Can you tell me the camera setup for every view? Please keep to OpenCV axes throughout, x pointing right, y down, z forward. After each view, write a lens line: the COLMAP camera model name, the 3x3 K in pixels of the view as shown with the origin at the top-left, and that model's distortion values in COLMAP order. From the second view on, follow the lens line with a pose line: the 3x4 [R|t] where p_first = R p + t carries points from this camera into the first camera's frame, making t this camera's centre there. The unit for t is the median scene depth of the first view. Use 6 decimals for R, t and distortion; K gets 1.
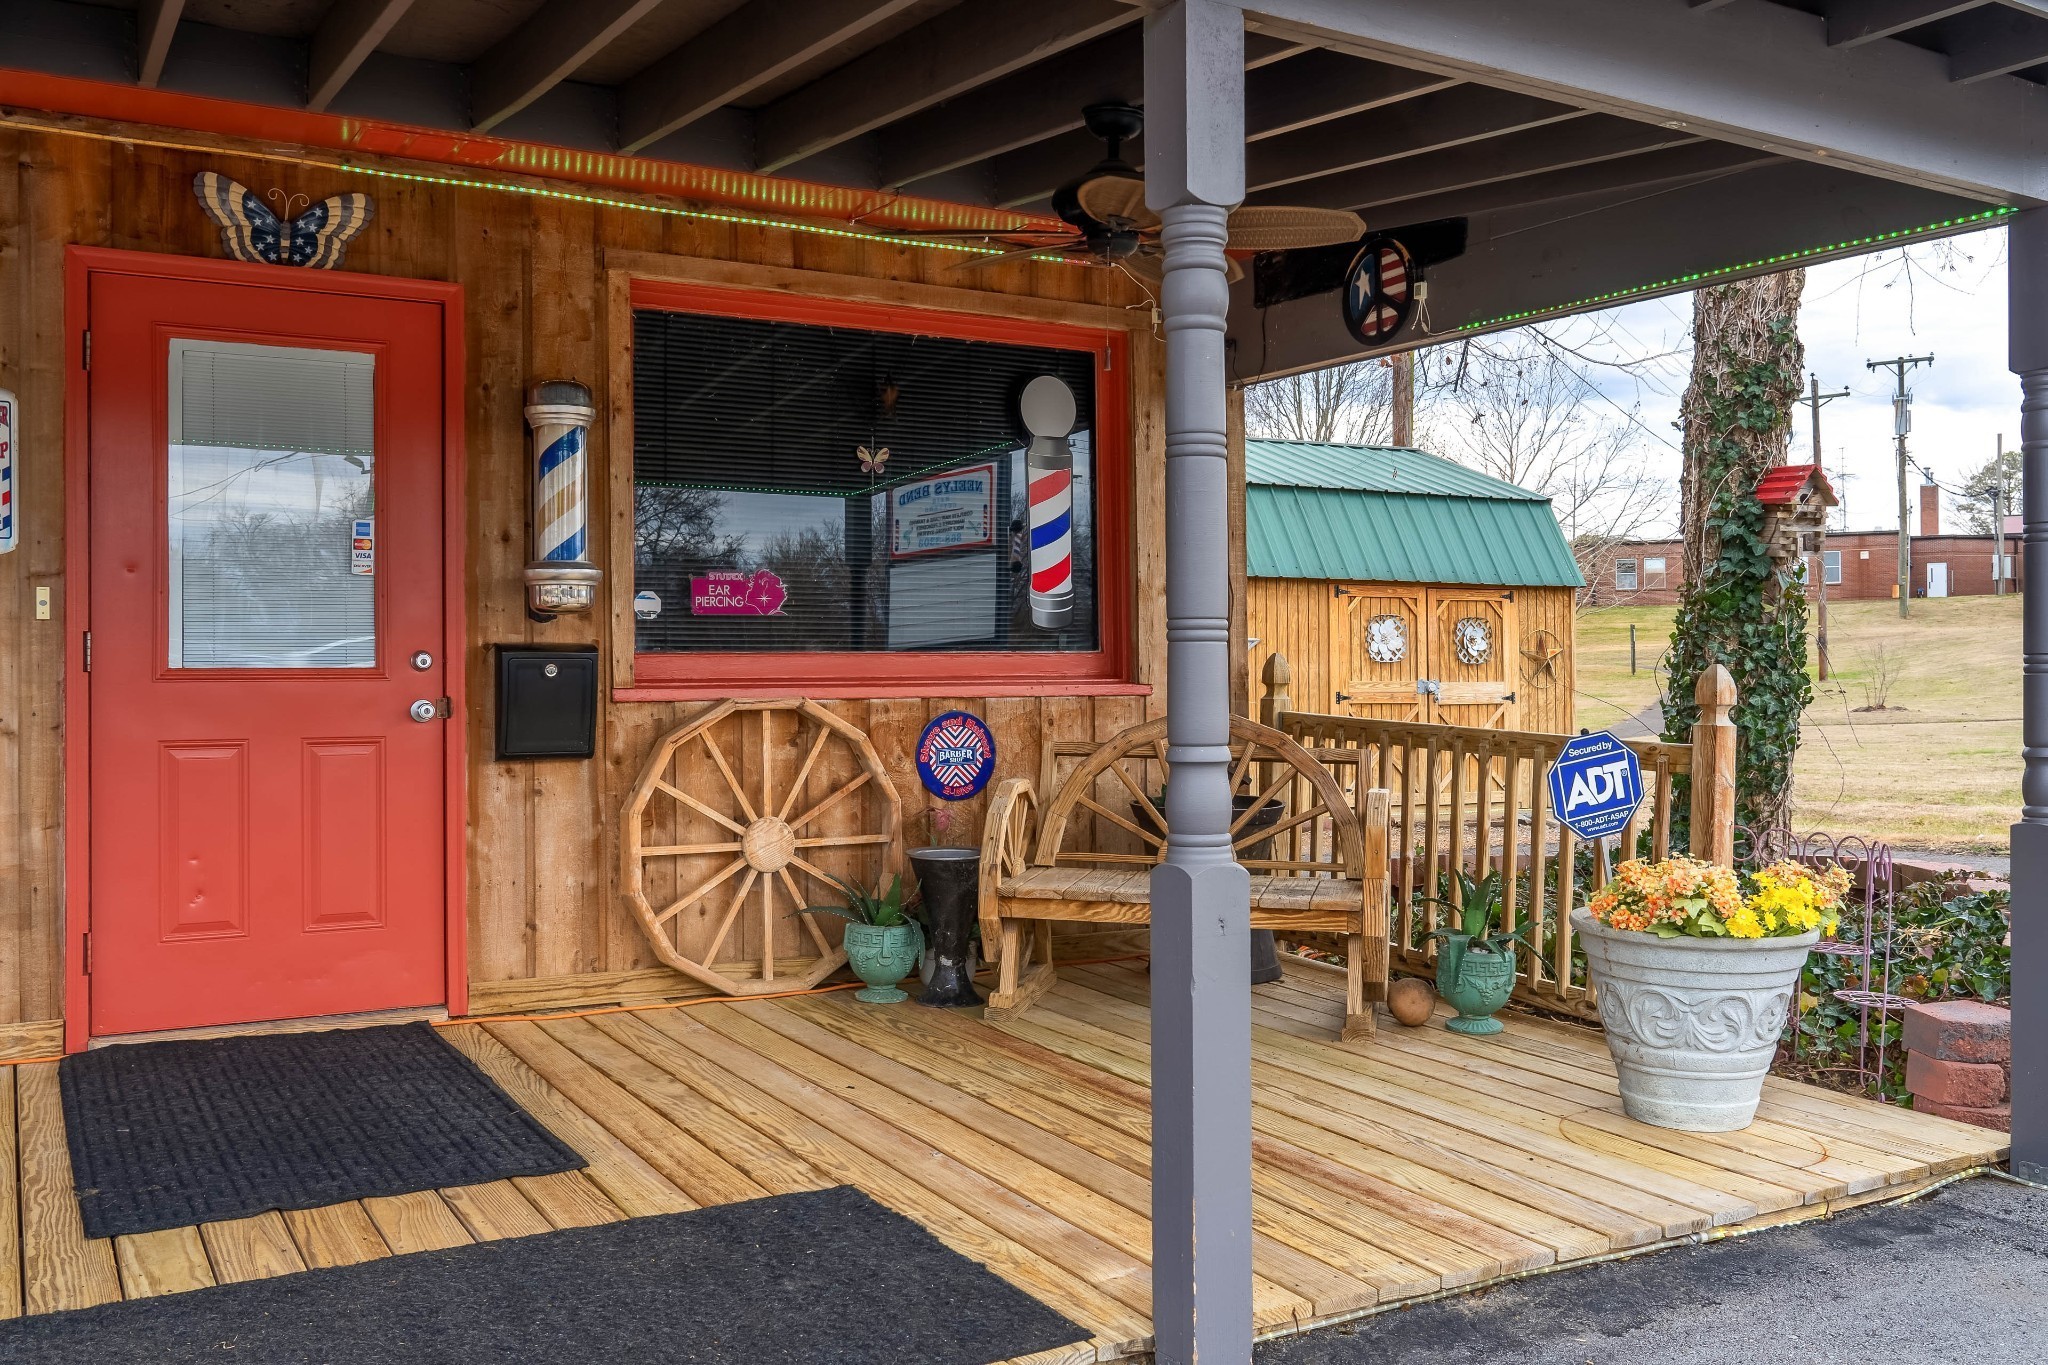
lens RADIAL K [[1758.0, 0, 1024.0], [0, 1758.0, 682.5], [0, 0, 1]] dist [0.002083, -0.003128]
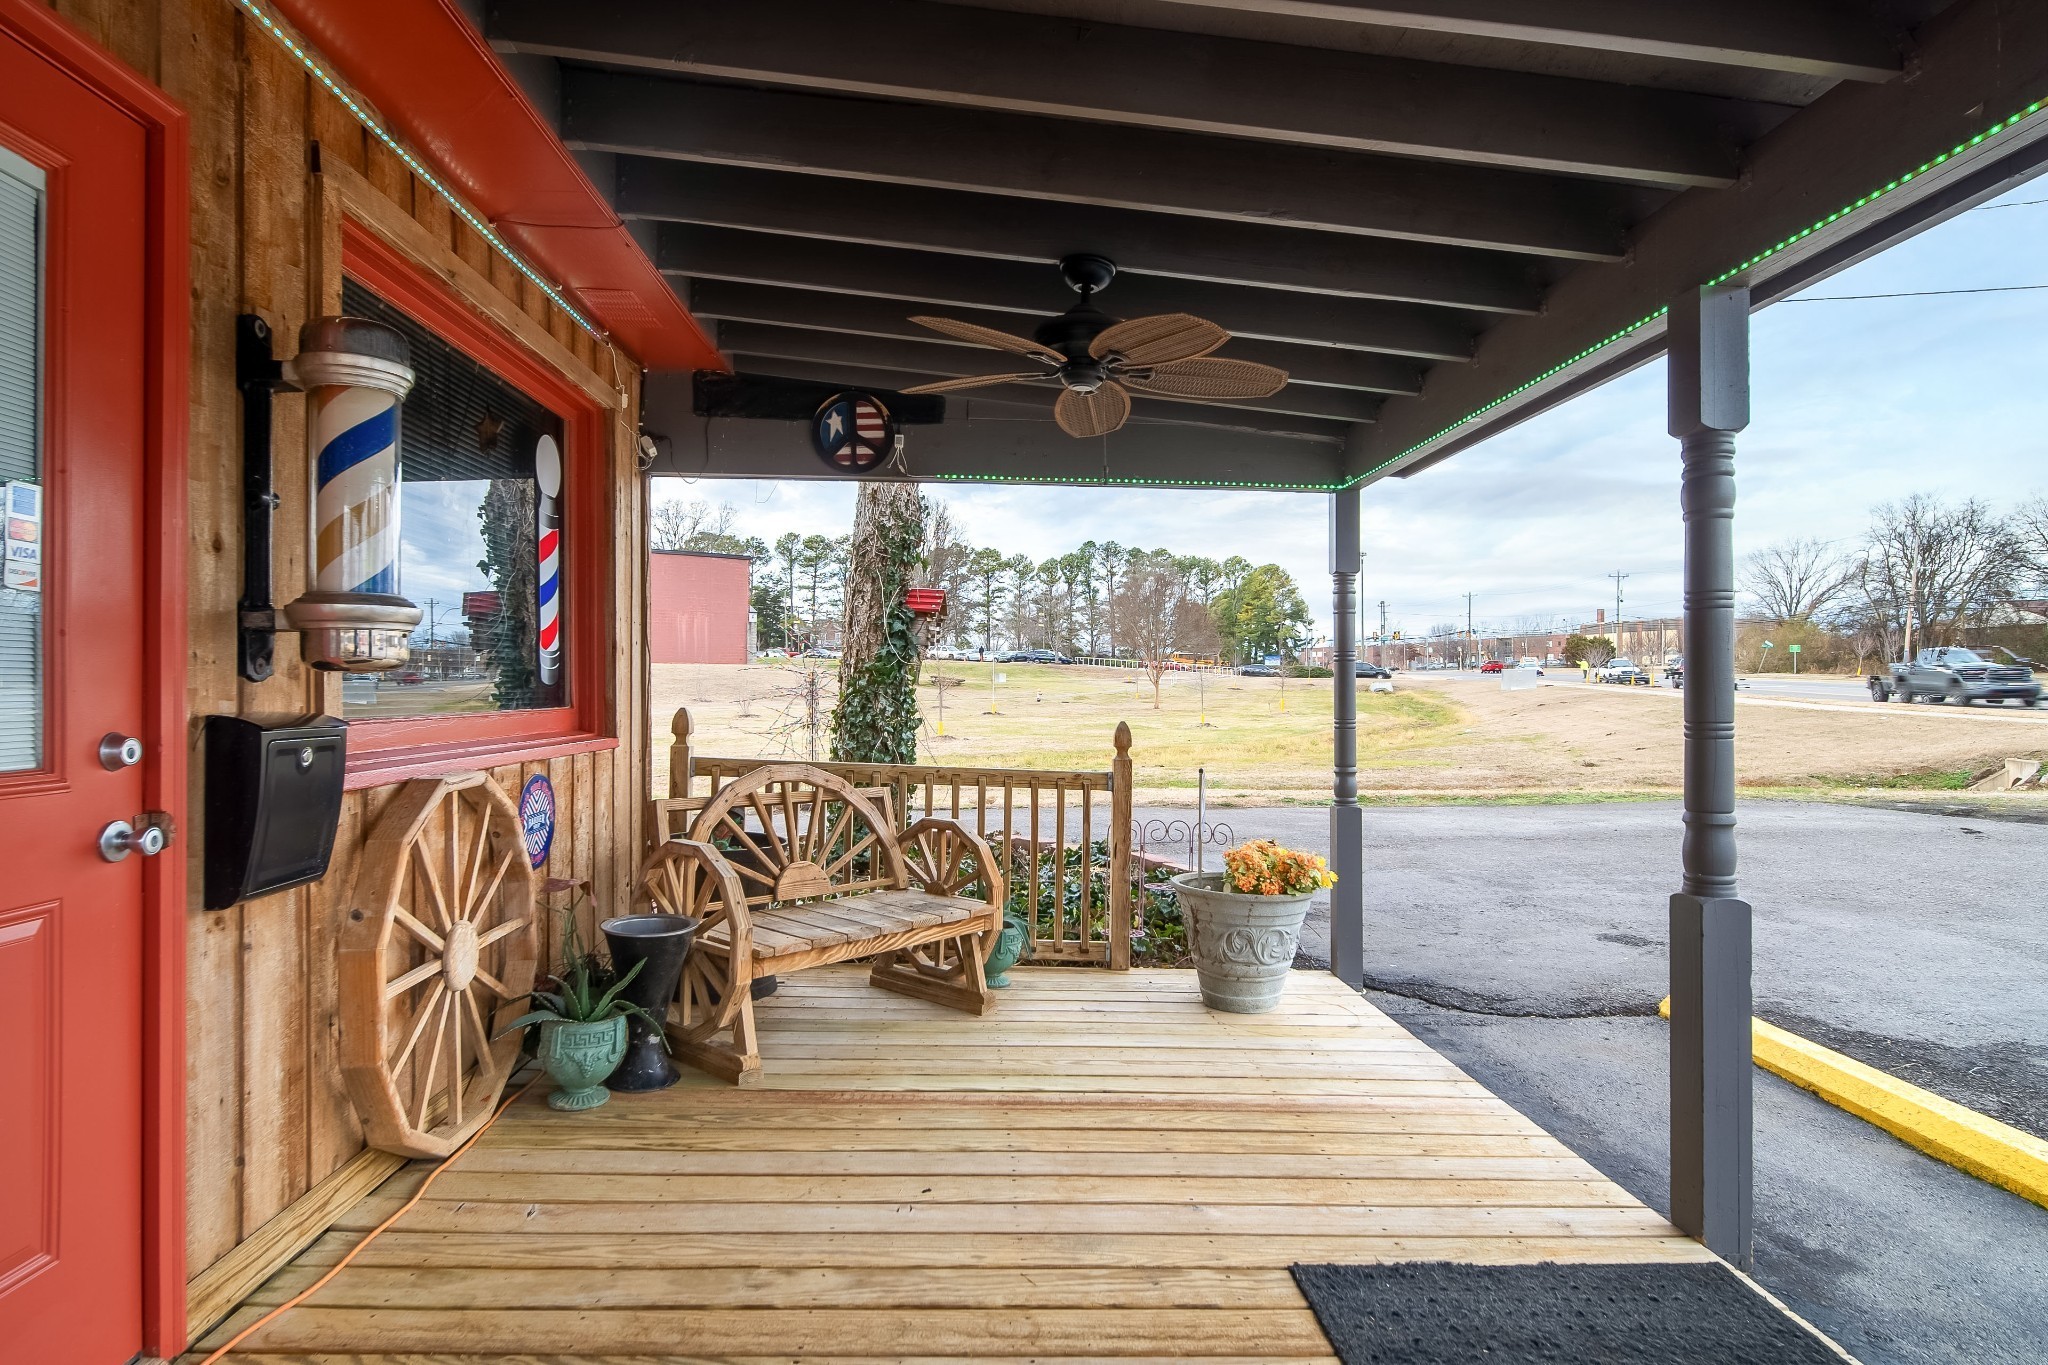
lens RADIAL K [[1088.7, 0, 1027.8], [0, 1088.7, 693.1], [0, 0, 1]] dist [0.000679, 0.000142]
pose [[0.480304, 0.006287, 0.877079, -0.489766], [0.000570, 0.999972, -0.007479, -0.026933], [-0.877102, 0.004092, 0.480287, 0.560490]]
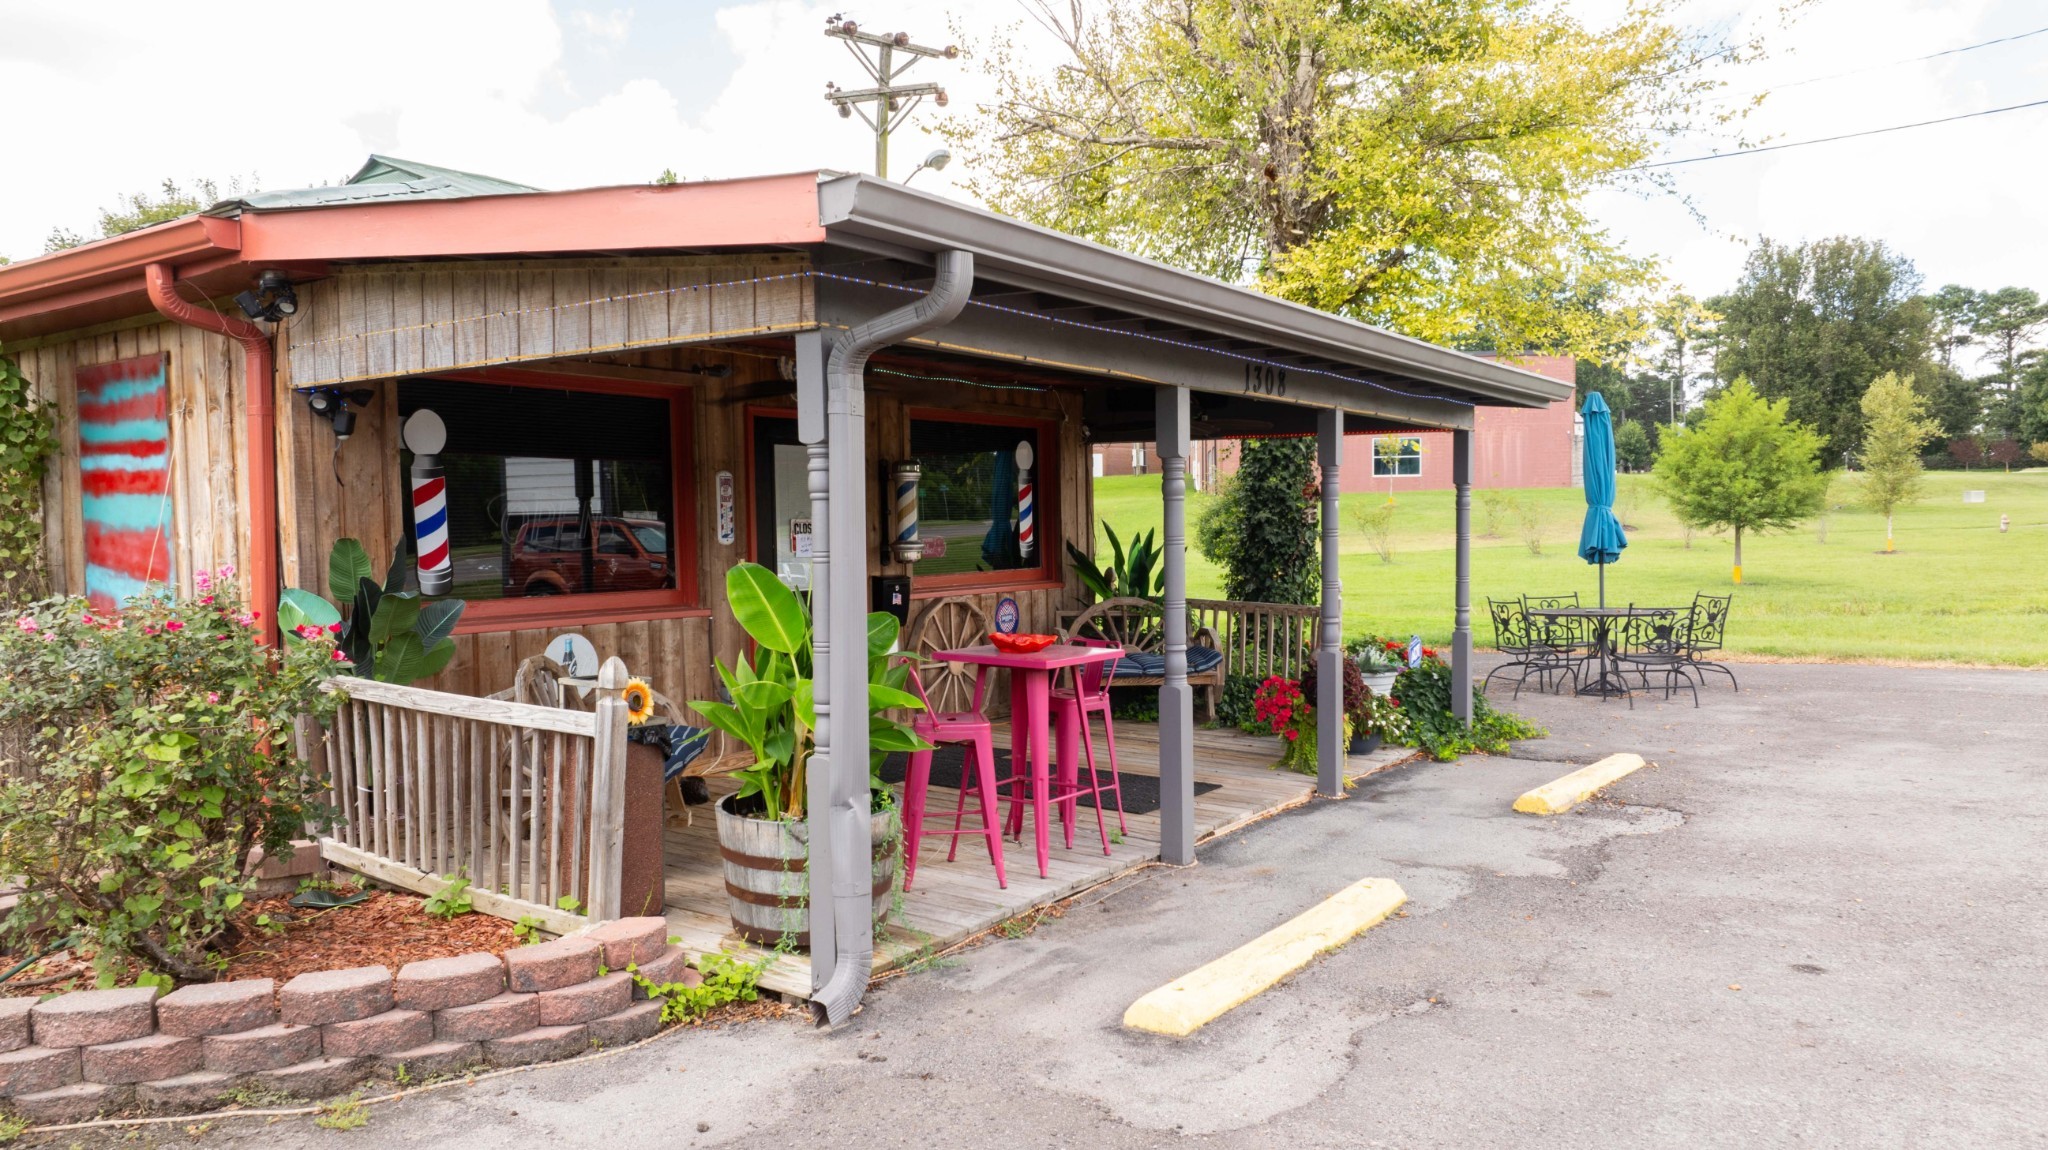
lens RADIAL K [[1410.3, 0, 1024.0], [0, 1410.3, 575.0], [0, 0, 1]] dist [0.000952, 0.000375]
pose [[0.913550, -0.019098, 0.406279, -0.838402], [0.010004, 0.999650, 0.024497, -0.064816], [-0.406604, -0.018315, 0.913421, -0.693511]]
